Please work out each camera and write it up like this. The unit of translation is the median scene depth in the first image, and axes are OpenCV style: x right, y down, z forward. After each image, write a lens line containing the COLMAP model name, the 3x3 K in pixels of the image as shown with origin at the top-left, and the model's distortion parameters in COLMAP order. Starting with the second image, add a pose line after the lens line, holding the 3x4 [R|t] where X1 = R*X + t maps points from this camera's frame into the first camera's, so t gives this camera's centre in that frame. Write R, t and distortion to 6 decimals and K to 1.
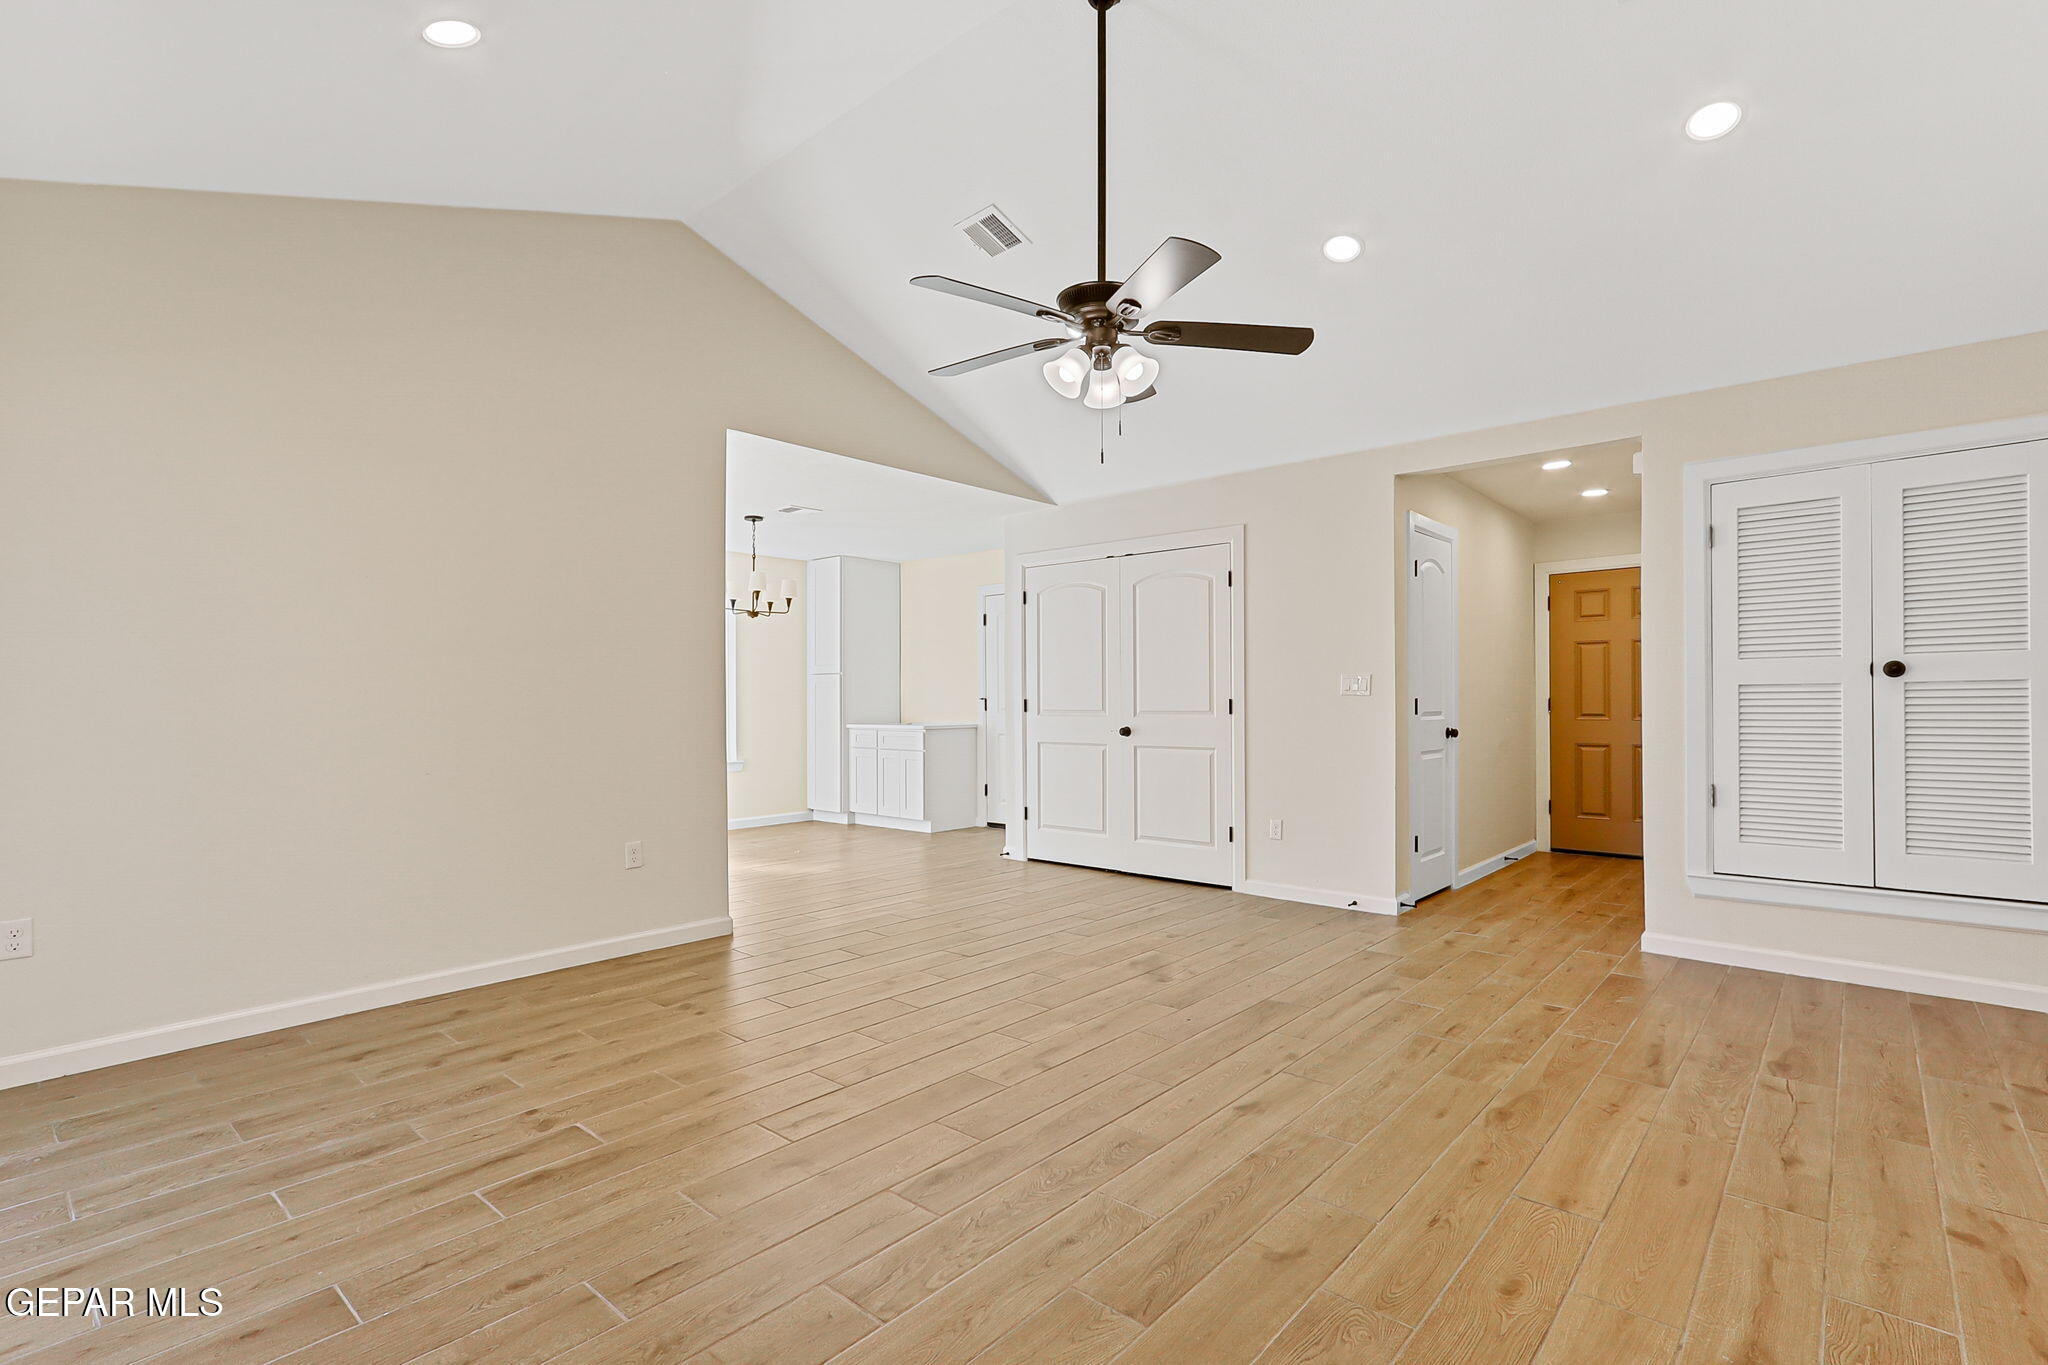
lens RADIAL K [[957.7, 0, 1023.9], [0, 957.7, 692.3], [0, 0, 1]] dist [0.001461, 0.001579]
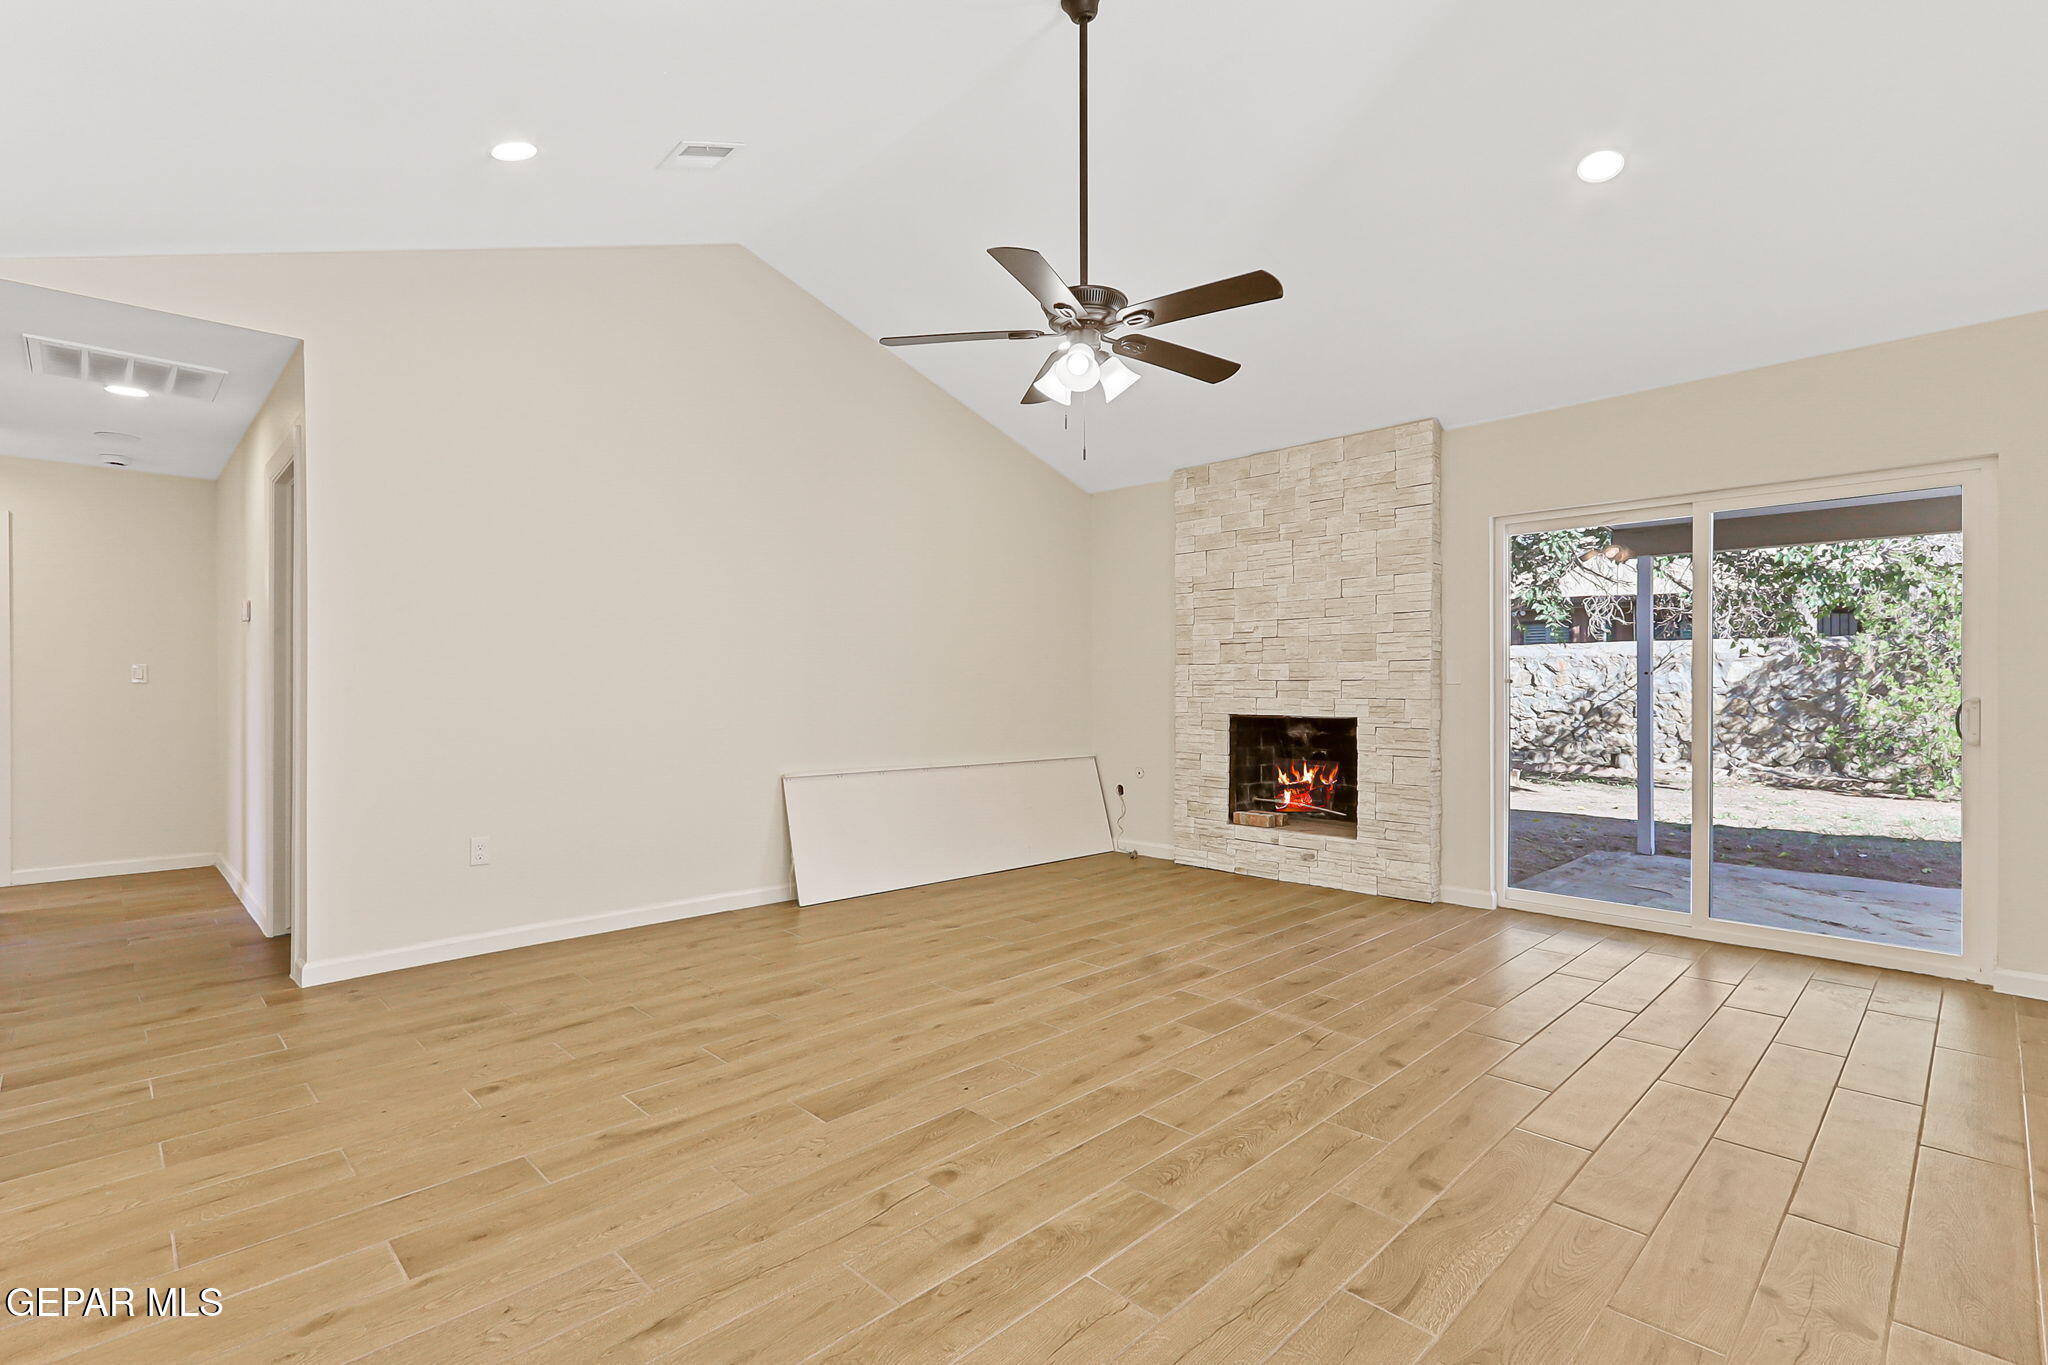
lens RADIAL K [[957.7, 0, 1023.0], [0, 957.7, 681.3], [0, 0, 1]] dist [0.001461, 0.001579]
pose [[-0.997317, 0.004409, 0.073065, 0.071422], [0.003959, 0.999972, -0.006299, 0.006341], [-0.073091, -0.005993, -0.997307, 2.014221]]
